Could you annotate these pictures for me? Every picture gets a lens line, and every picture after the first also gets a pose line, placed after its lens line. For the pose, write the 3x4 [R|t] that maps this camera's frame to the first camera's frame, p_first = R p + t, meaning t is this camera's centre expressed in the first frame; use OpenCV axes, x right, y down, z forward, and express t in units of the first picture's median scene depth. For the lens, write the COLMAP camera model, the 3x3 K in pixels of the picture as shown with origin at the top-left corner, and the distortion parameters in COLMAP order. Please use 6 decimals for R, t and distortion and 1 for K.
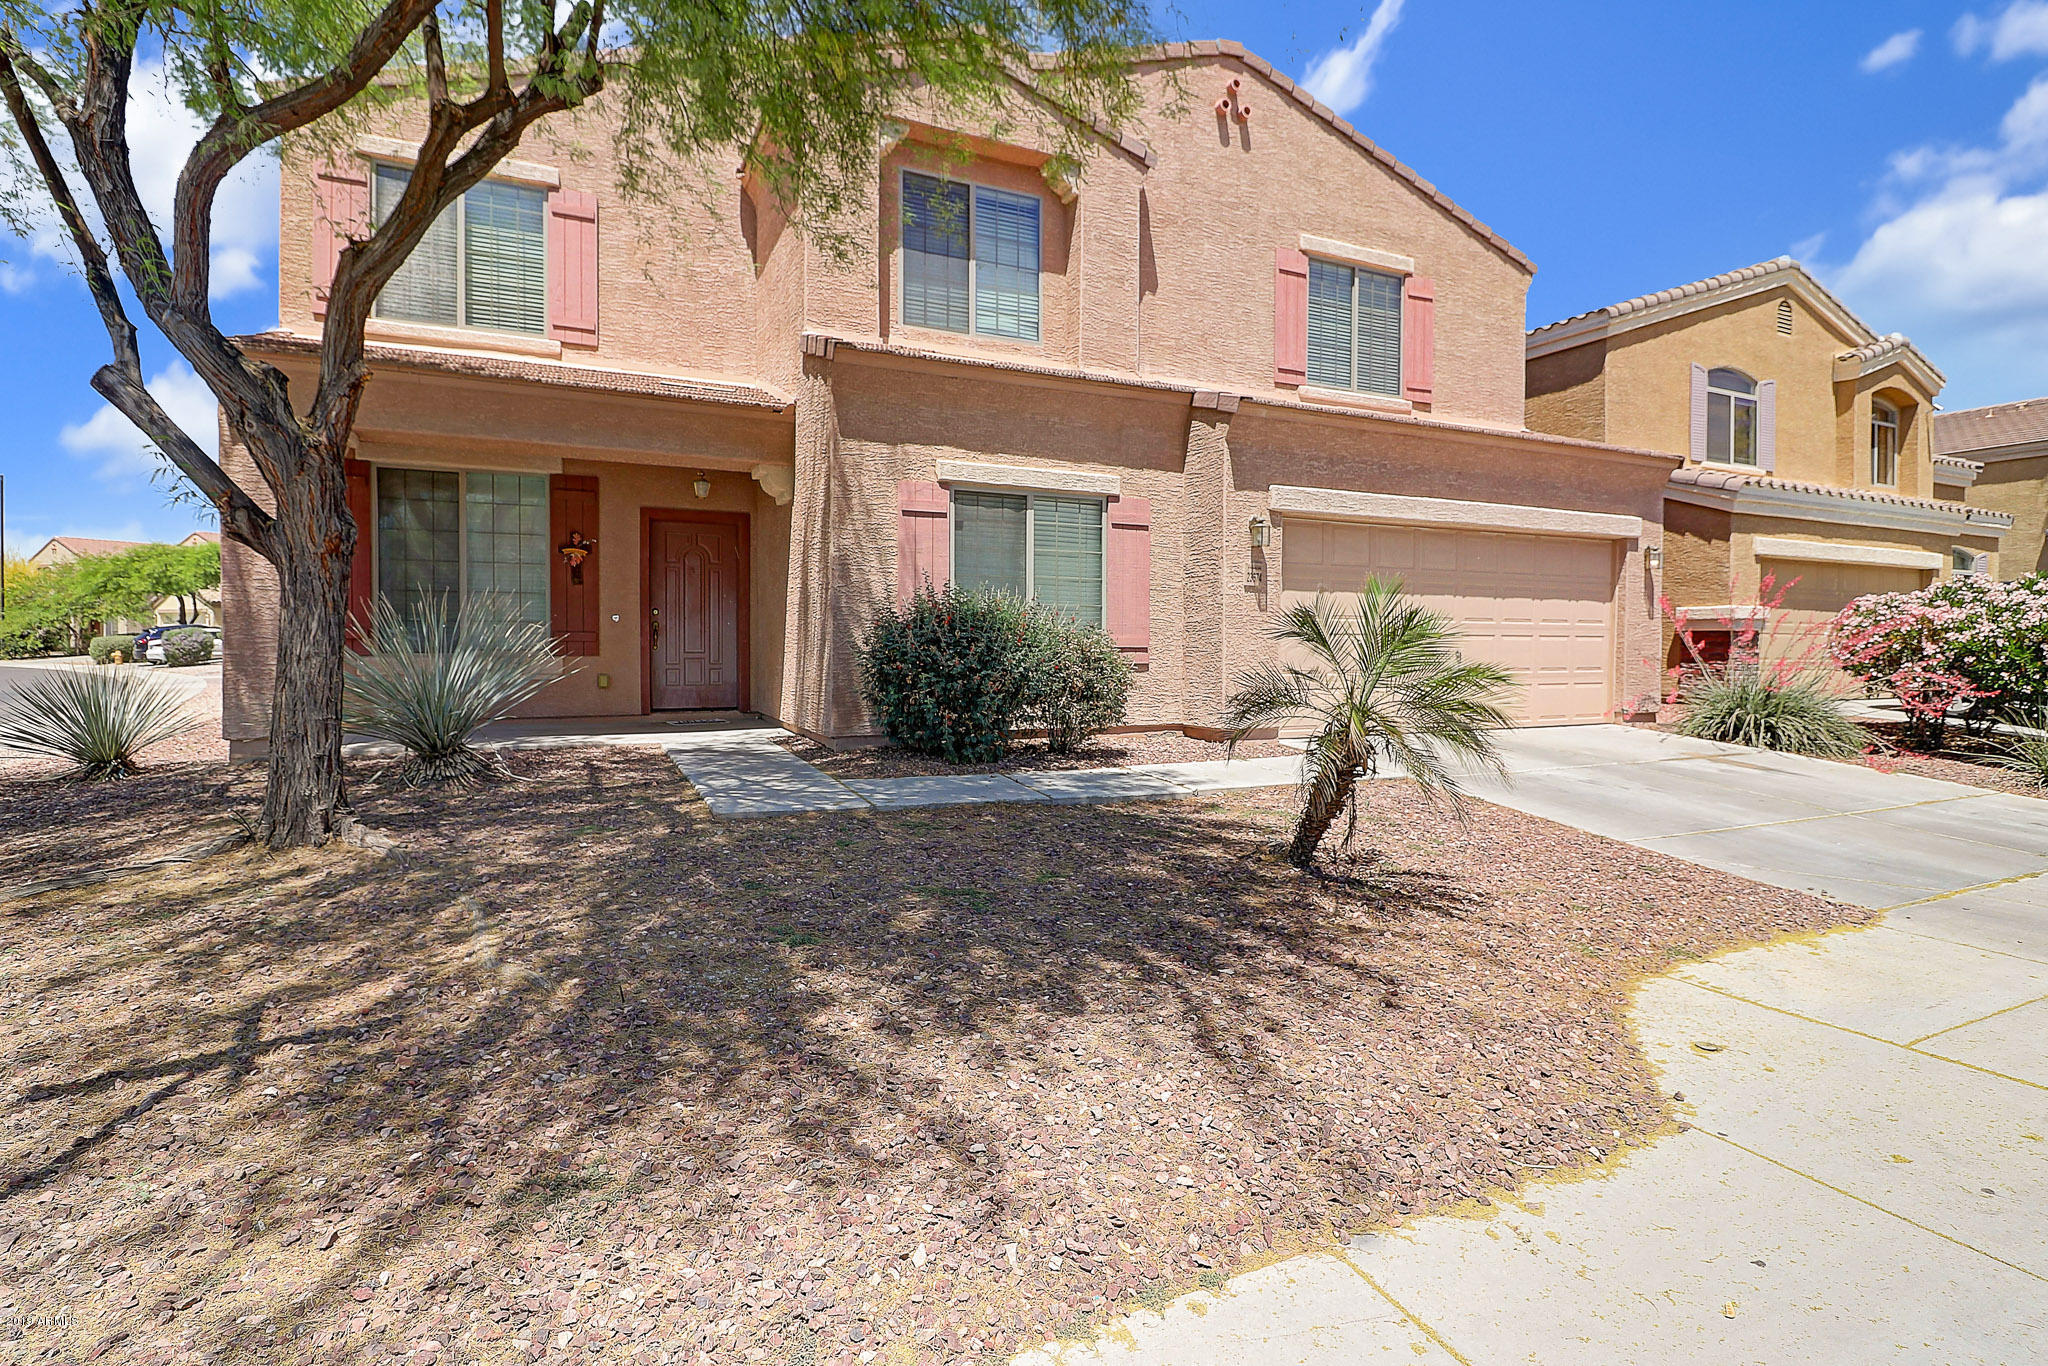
lens RADIAL K [[966.9, 0, 1128.8], [0, 966.9, 675.6], [0, 0, 1]] dist [-0.014727, -0.004238]
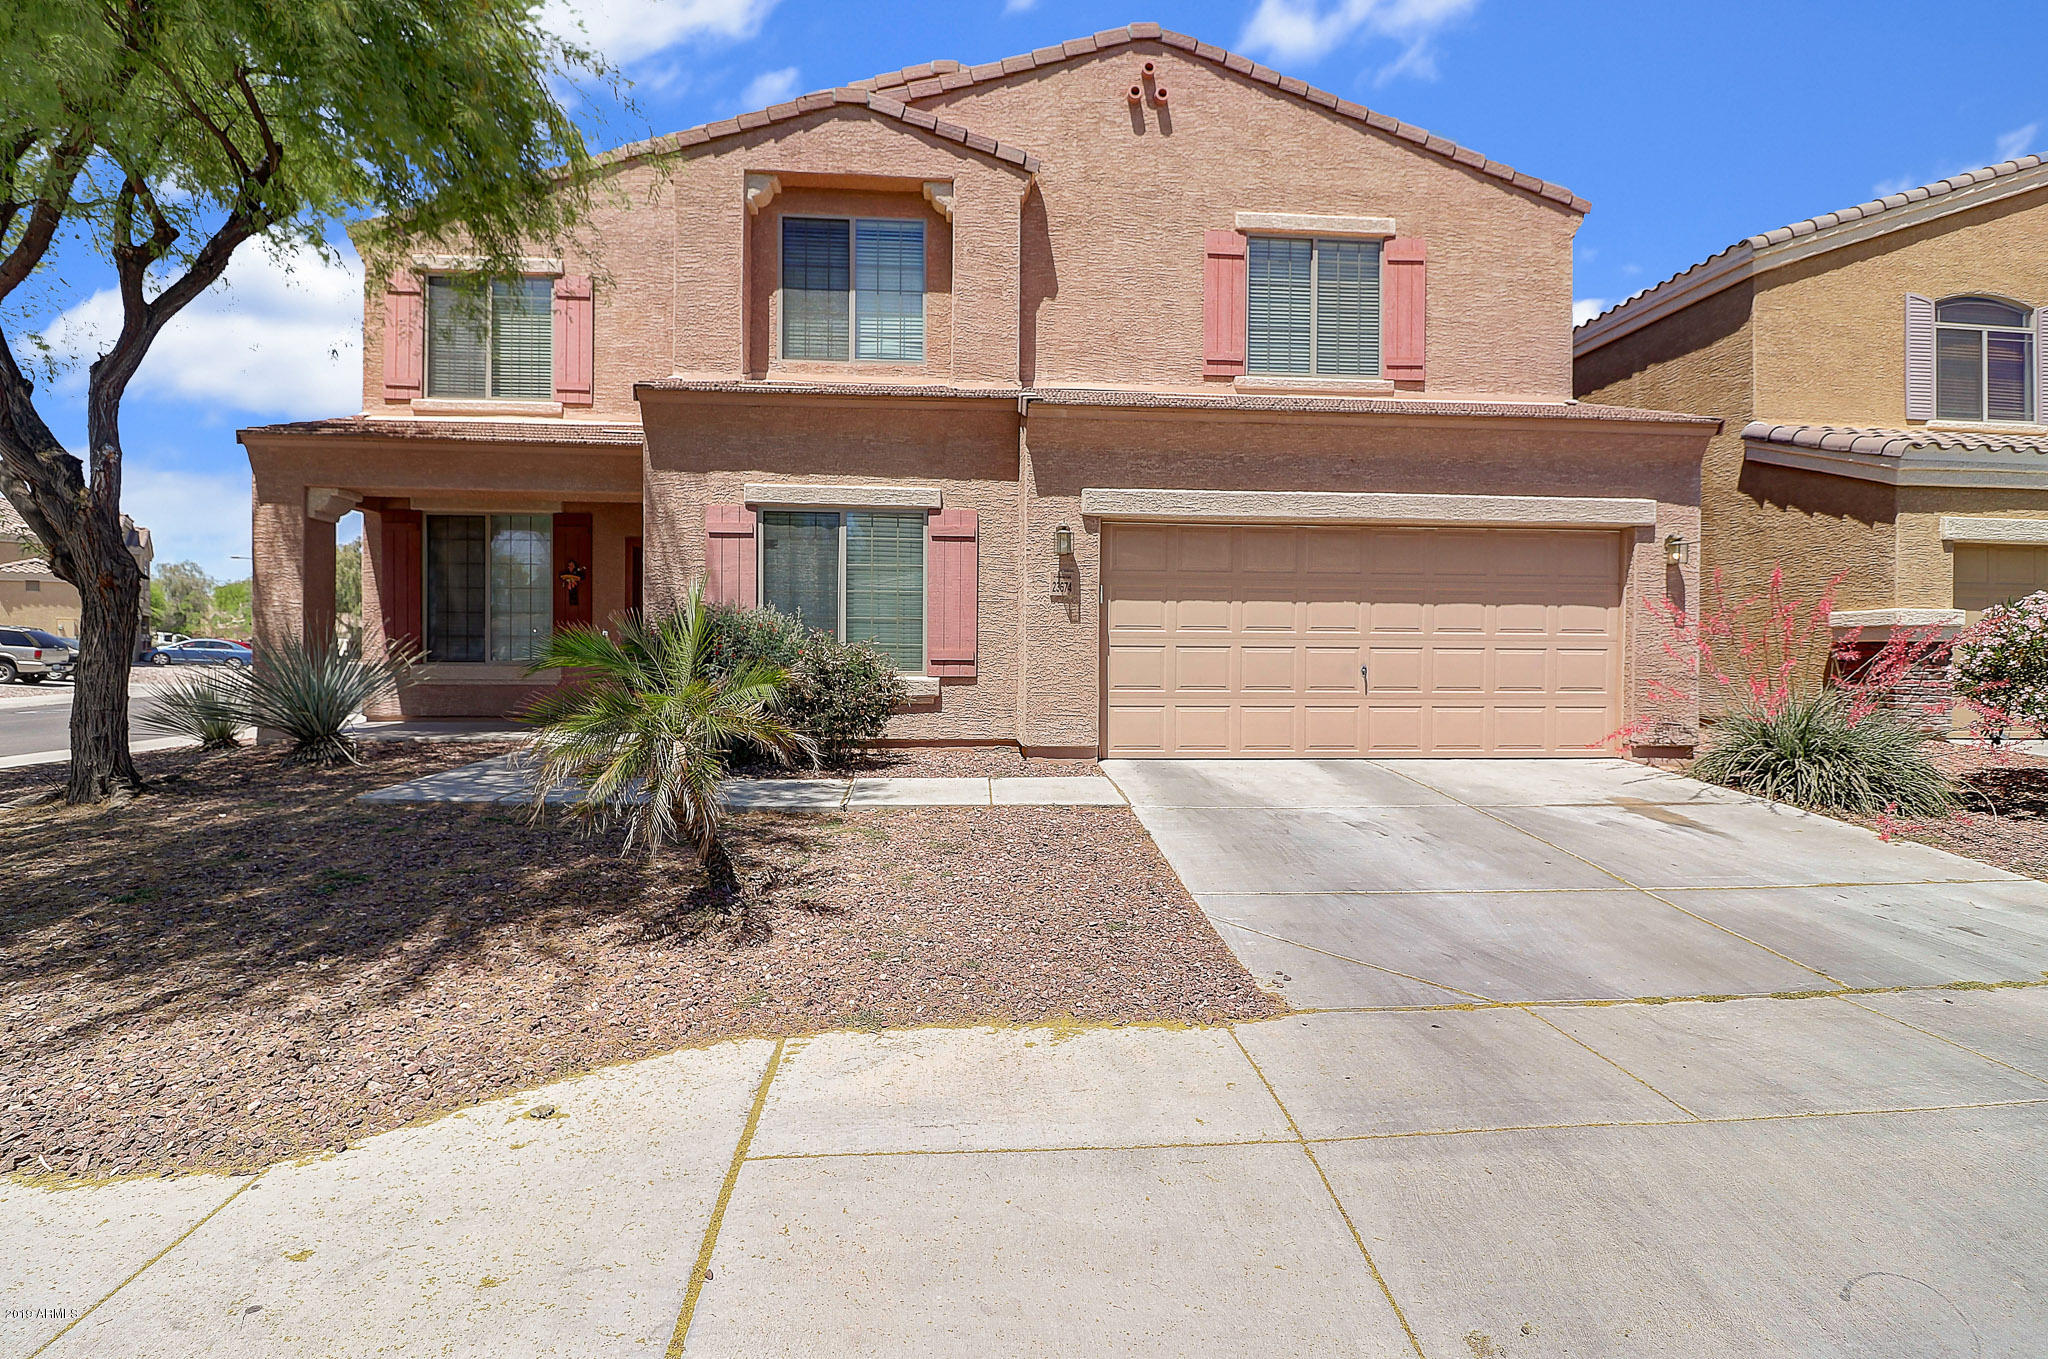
lens RADIAL K [[966.9, 0, 1023.7], [0, 966.9, 671.3], [0, 0, 1]] dist [-0.014727, -0.004238]
pose [[0.935169, 0.007879, -0.354115, 0.362255], [-0.014446, 0.999769, -0.015905, -0.002702], [0.353908, 0.019990, 0.935067, 0.087115]]
